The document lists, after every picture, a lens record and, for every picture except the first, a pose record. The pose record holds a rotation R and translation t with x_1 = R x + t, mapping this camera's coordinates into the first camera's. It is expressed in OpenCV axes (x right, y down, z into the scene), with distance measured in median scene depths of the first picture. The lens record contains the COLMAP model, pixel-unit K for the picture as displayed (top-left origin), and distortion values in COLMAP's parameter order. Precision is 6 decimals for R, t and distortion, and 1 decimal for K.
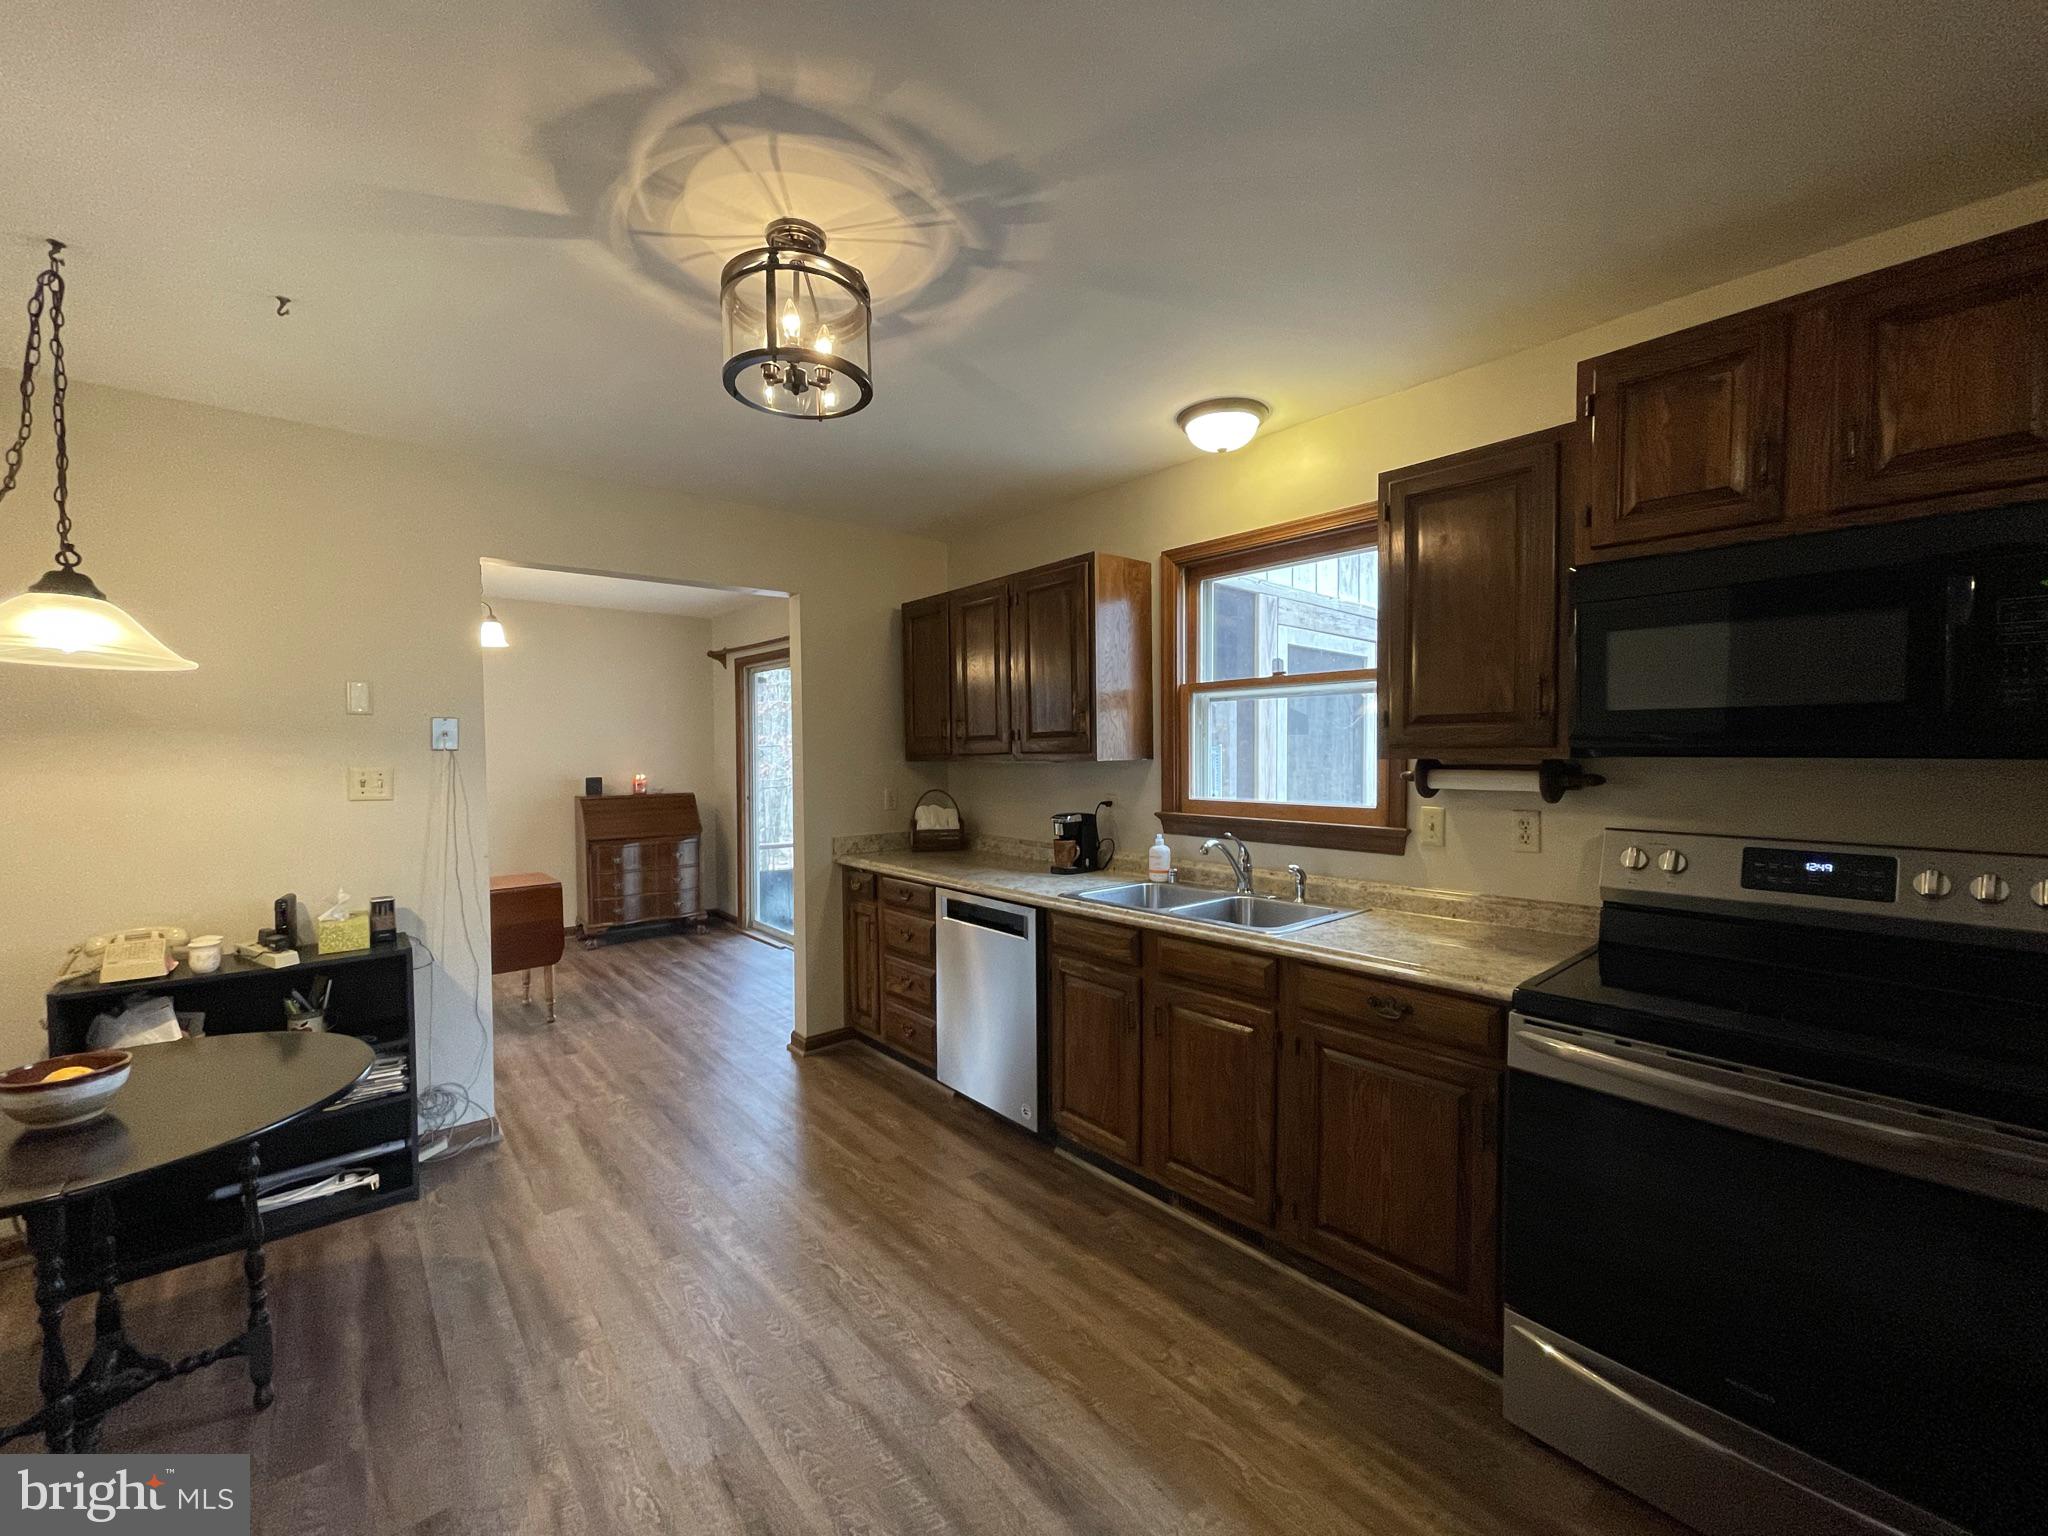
lens RADIAL K [[826.8, 0, 1014.8], [0, 826.8, 773.7], [0, 0, 1]] dist [-0.005617, 0.002640]
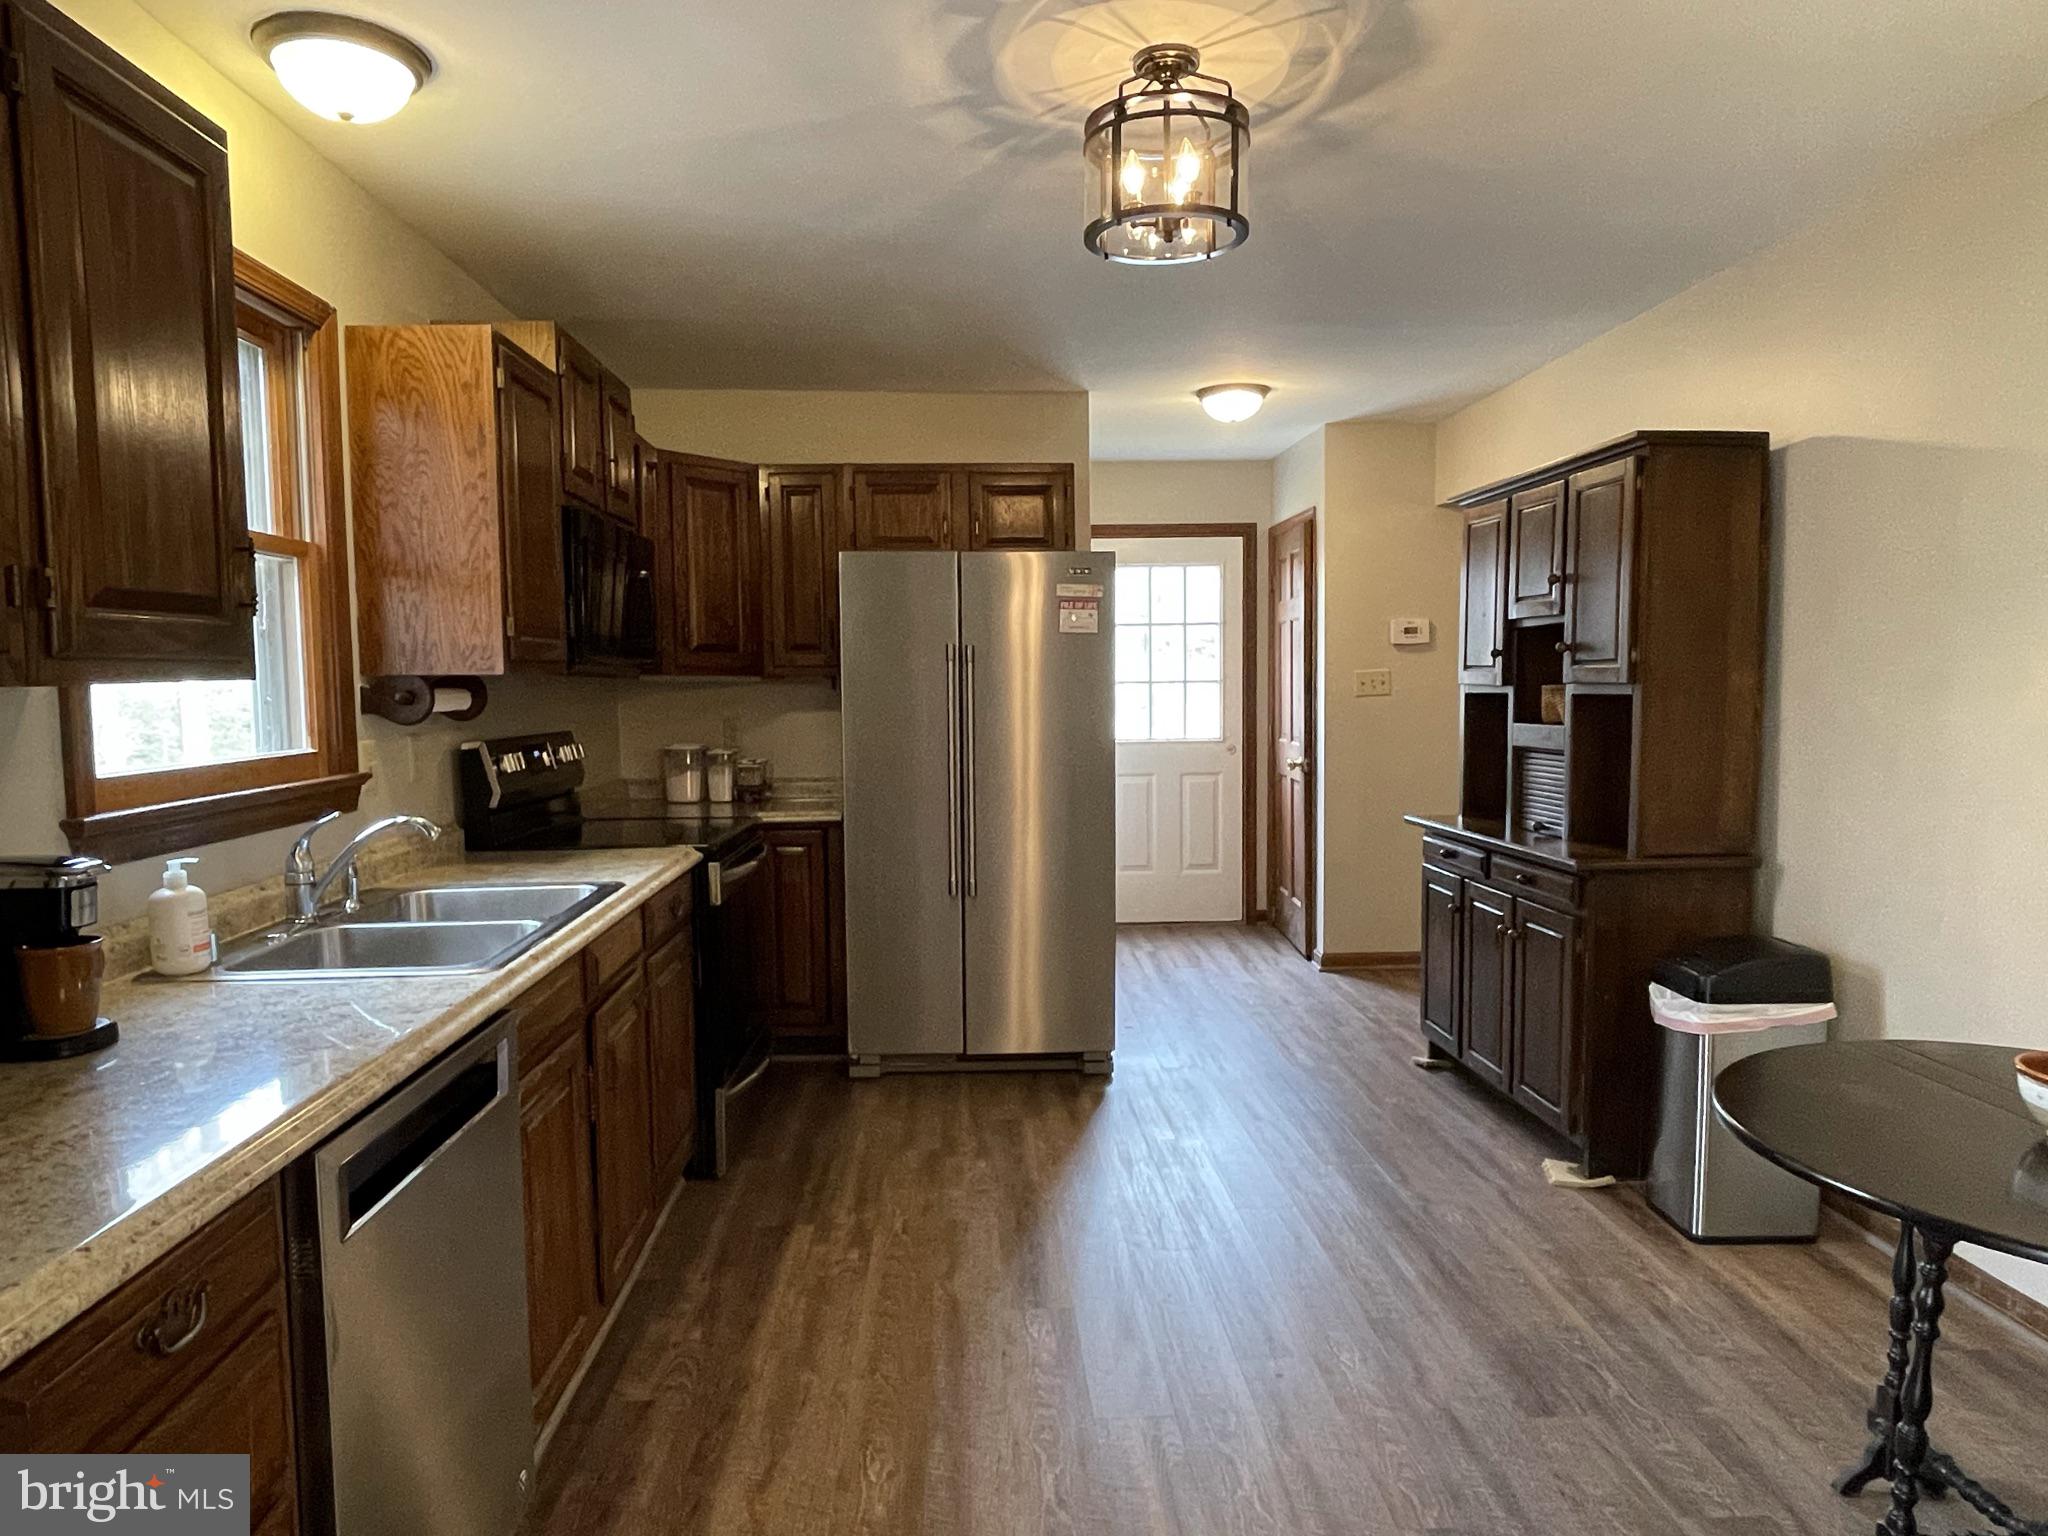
lens RADIAL K [[1285.6, 0, 1011.4], [0, 1285.6, 779.1], [0, 0, 1]] dist [-0.009965, -0.006809]
pose [[-0.787066, -0.032811, 0.615996, -0.794762], [0.034603, 0.994664, 0.097194, -0.021867], [-0.615898, 0.097813, -0.781731, 1.782356]]
